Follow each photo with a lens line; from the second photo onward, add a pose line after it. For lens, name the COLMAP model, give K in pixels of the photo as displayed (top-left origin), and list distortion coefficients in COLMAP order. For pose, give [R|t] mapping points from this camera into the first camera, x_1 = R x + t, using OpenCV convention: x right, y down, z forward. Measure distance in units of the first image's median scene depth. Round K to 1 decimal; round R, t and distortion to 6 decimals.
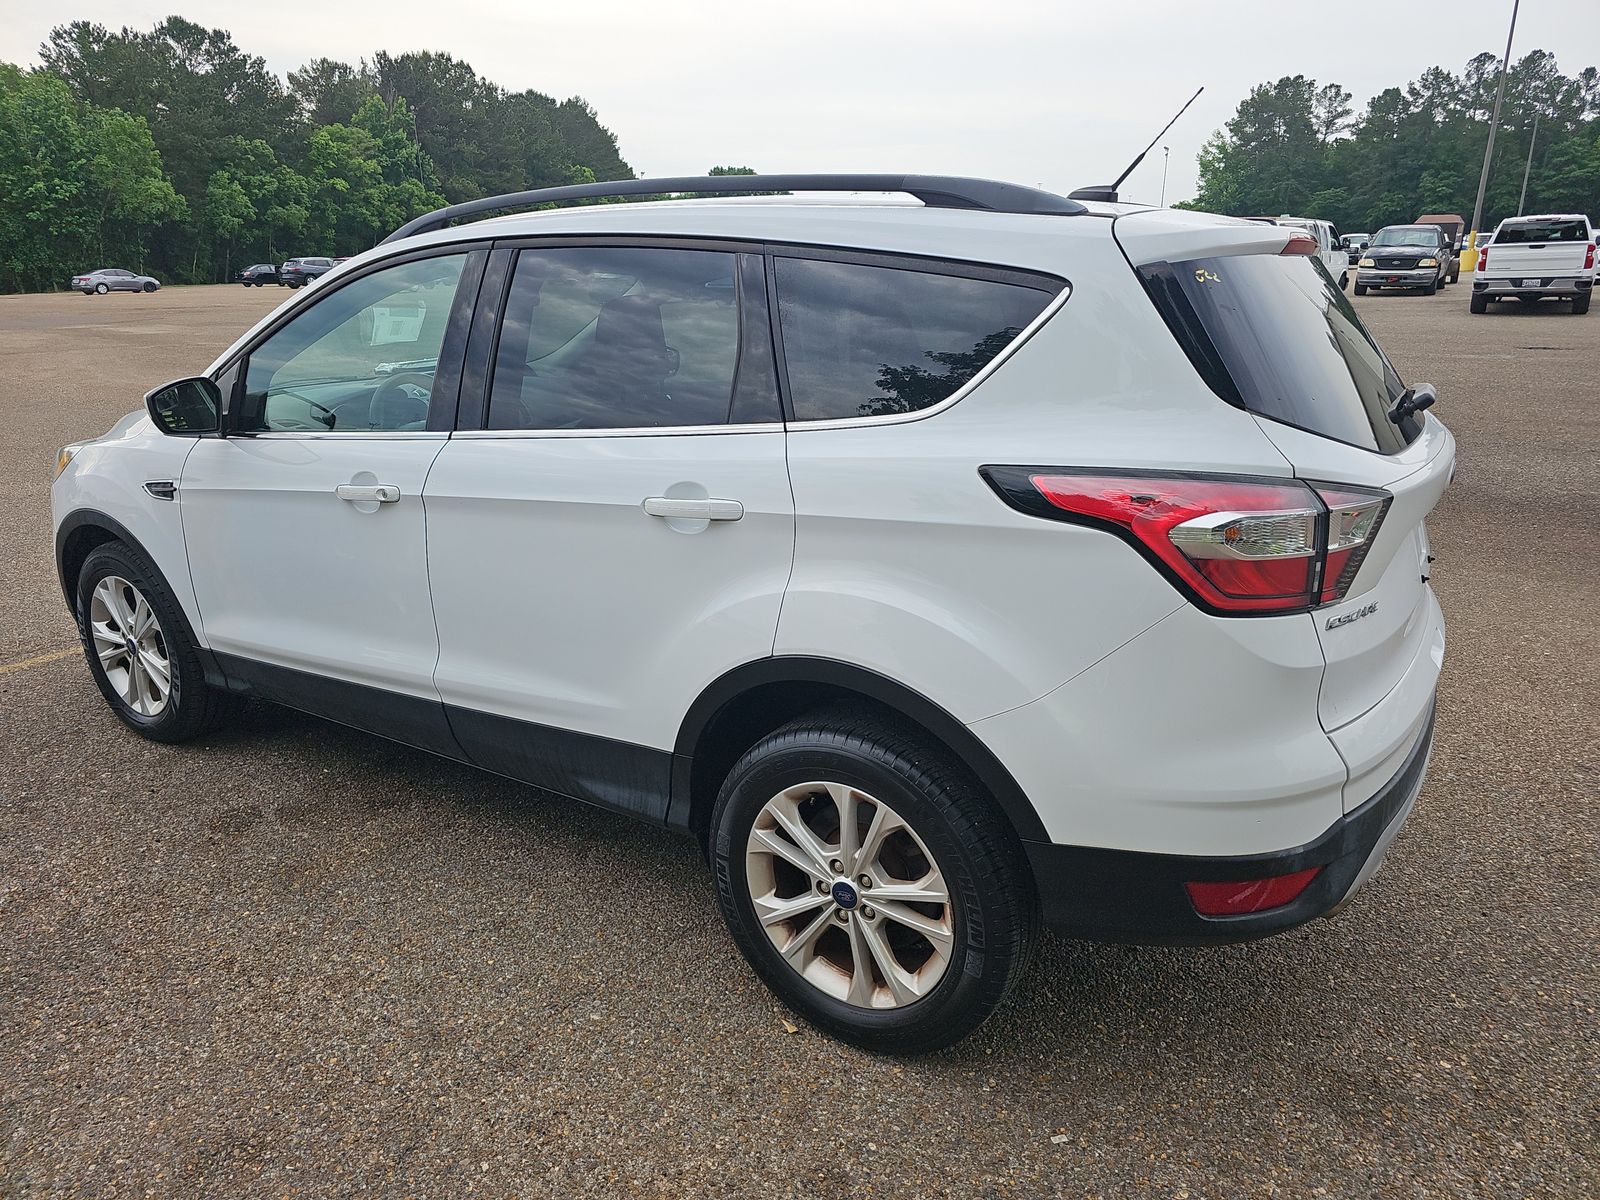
lens RADIAL K [[1041.9, 0, 802.0], [0, 1041.9, 603.9], [0, 0, 1]] dist [0.035862, -0.021076]
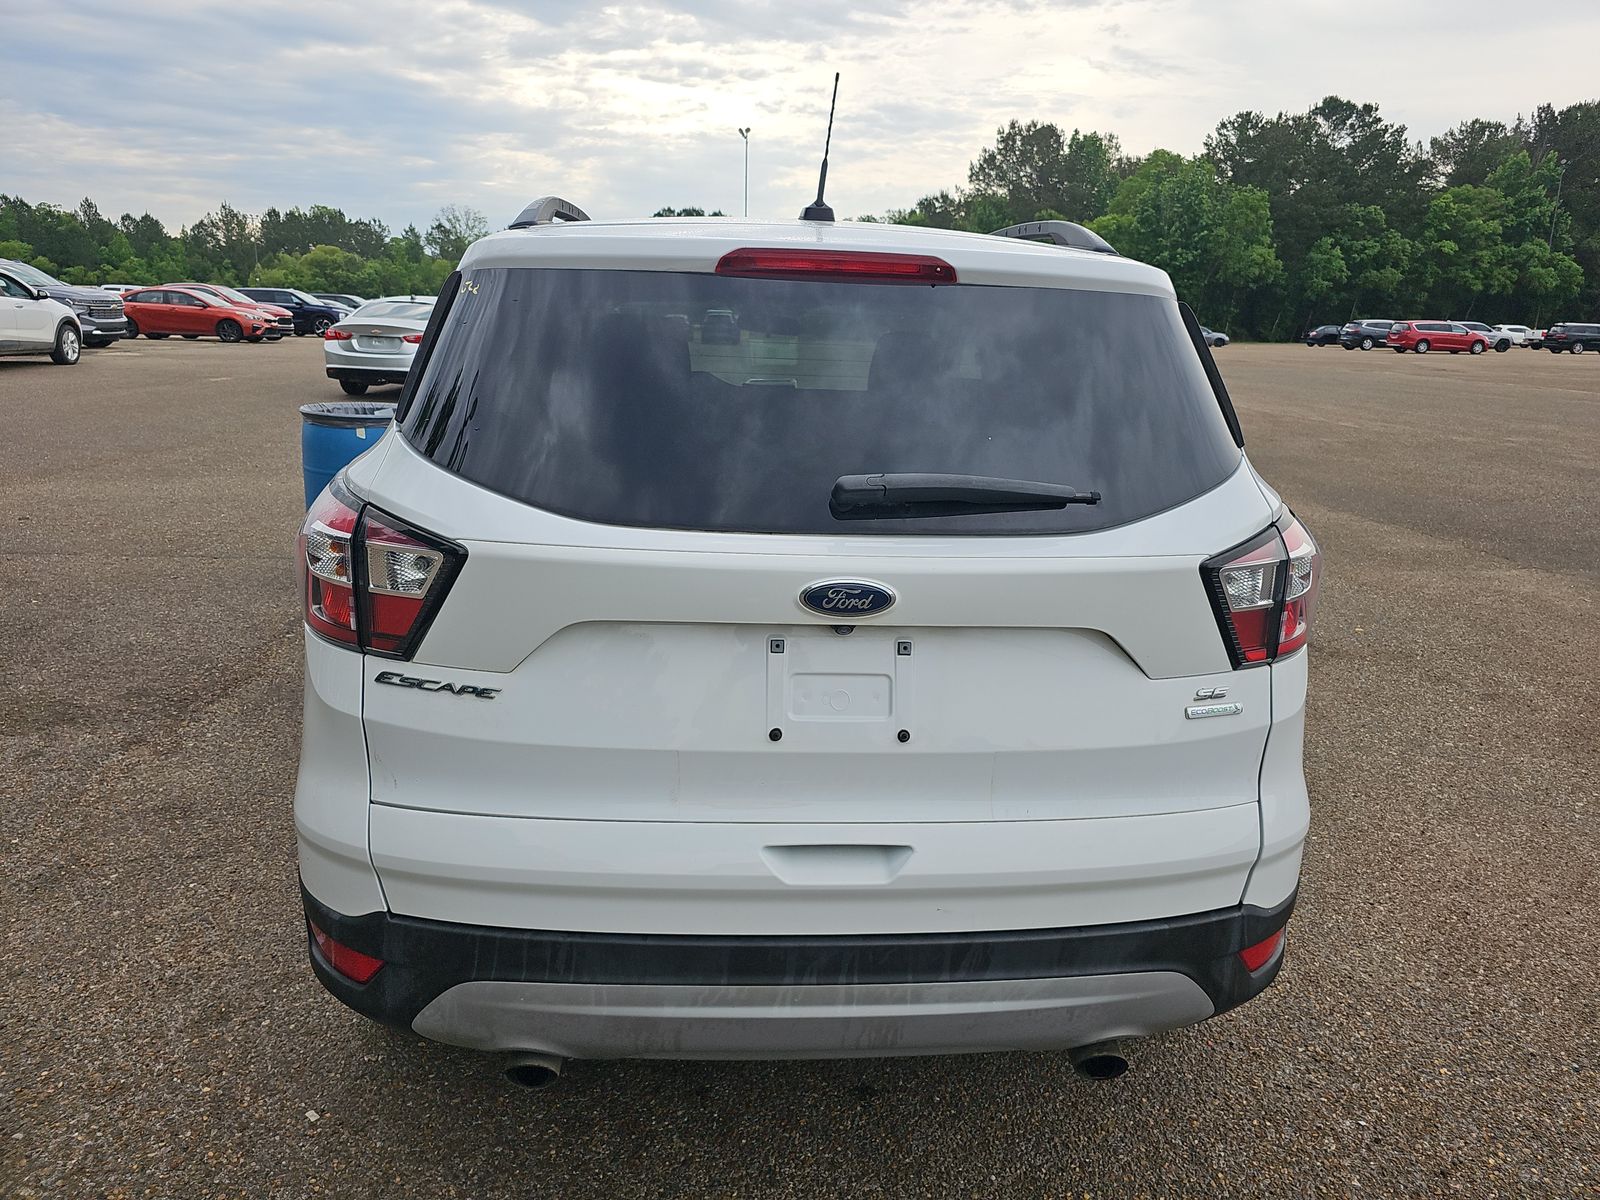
lens RADIAL K [[1041.9, 0, 801.6], [0, 1041.9, 589.9], [0, 0, 1]] dist [0.035862, -0.021076]
pose [[0.613520, 0.232742, -0.754602, 1.230895], [-0.281842, 0.957183, 0.066076, -0.186030], [0.737671, 0.172140, 0.652847, 0.618371]]
